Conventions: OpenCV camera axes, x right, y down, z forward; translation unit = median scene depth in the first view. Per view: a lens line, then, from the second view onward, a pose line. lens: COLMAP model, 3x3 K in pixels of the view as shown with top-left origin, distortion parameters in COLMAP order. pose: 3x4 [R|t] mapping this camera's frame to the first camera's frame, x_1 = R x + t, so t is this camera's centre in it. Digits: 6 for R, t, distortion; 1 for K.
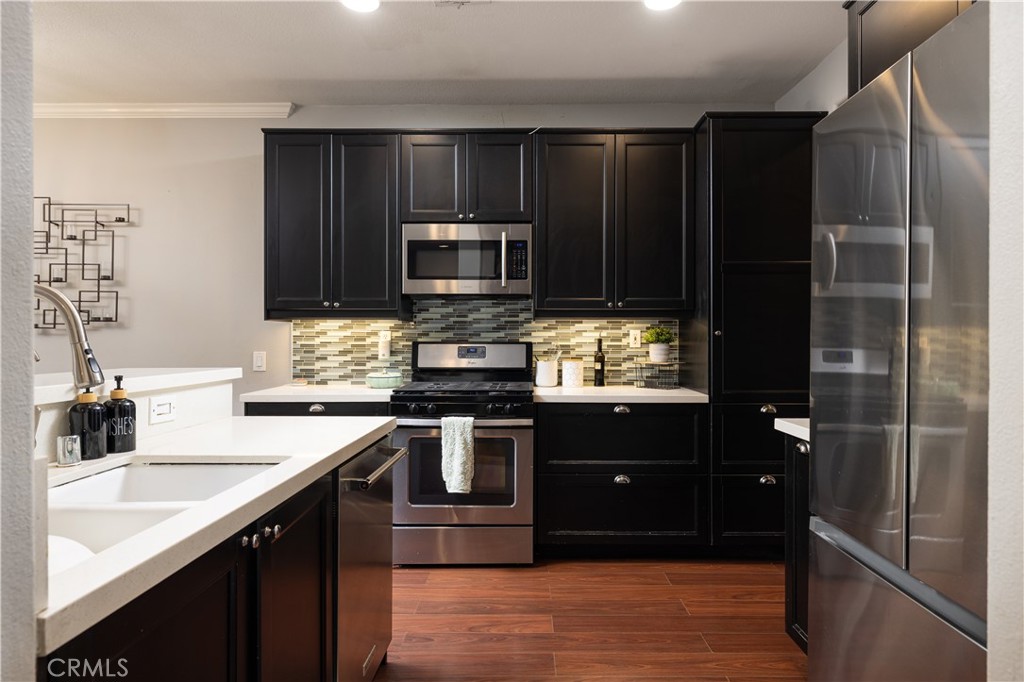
lens RADIAL K [[593.1, 0, 530.0], [0, 593.1, 335.8], [0, 0, 1]] dist [-0.001956, -0.000574]
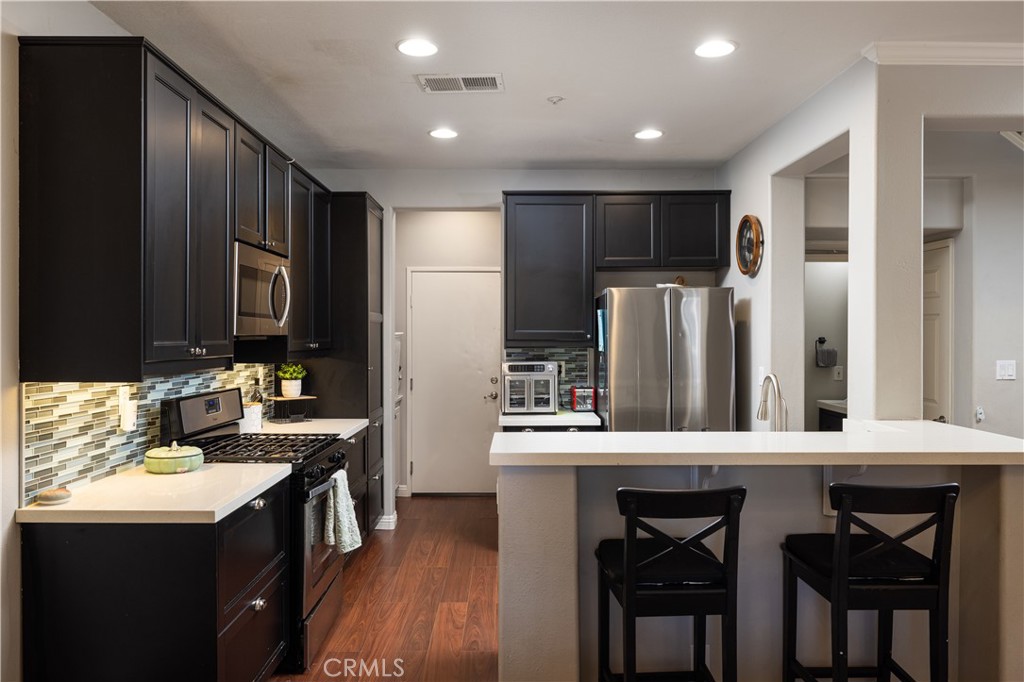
lens RADIAL K [[732.6, 0, 510.2], [0, 732.6, 329.3], [0, 0, 1]] dist [0.010113, 0.002936]
pose [[-0.010829, 0.006879, 0.999918, -1.033328], [0.008967, 0.999937, -0.006782, -0.060087], [-0.999901, 0.008892, -0.010890, 0.596534]]
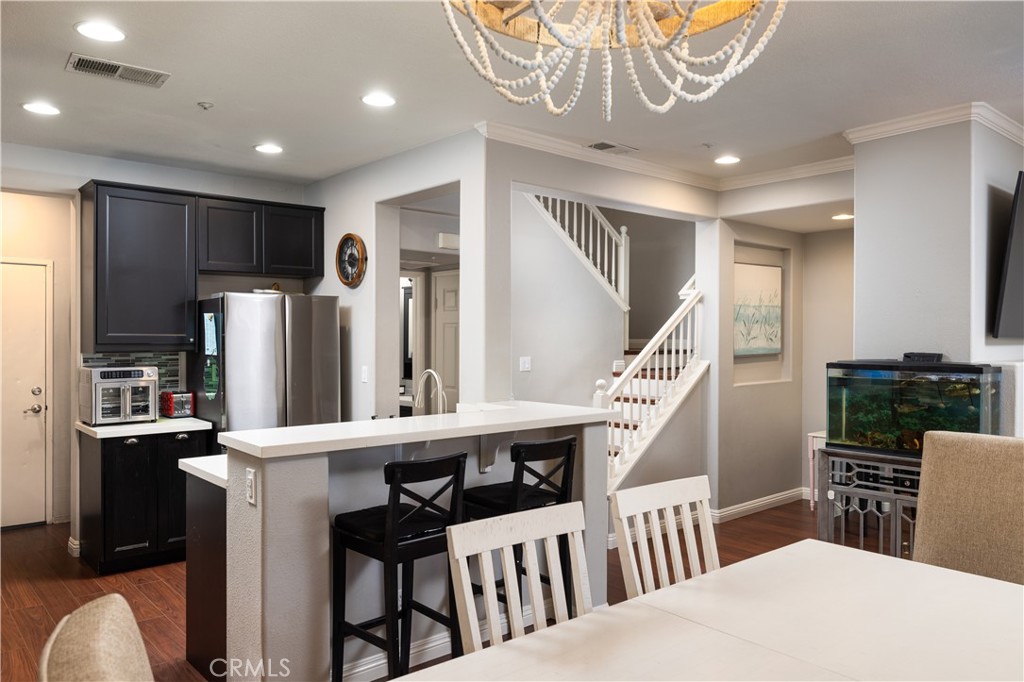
lens RADIAL K [[716.2, 0, 529.7], [0, 716.2, 343.6], [0, 0, 1]] dist [0.003390, 0.003199]
pose [[-0.675573, -0.007025, 0.737260, -1.058067], [0.007192, 0.999844, 0.016118, -0.065010], [-0.737258, 0.016192, -0.675417, 0.866495]]
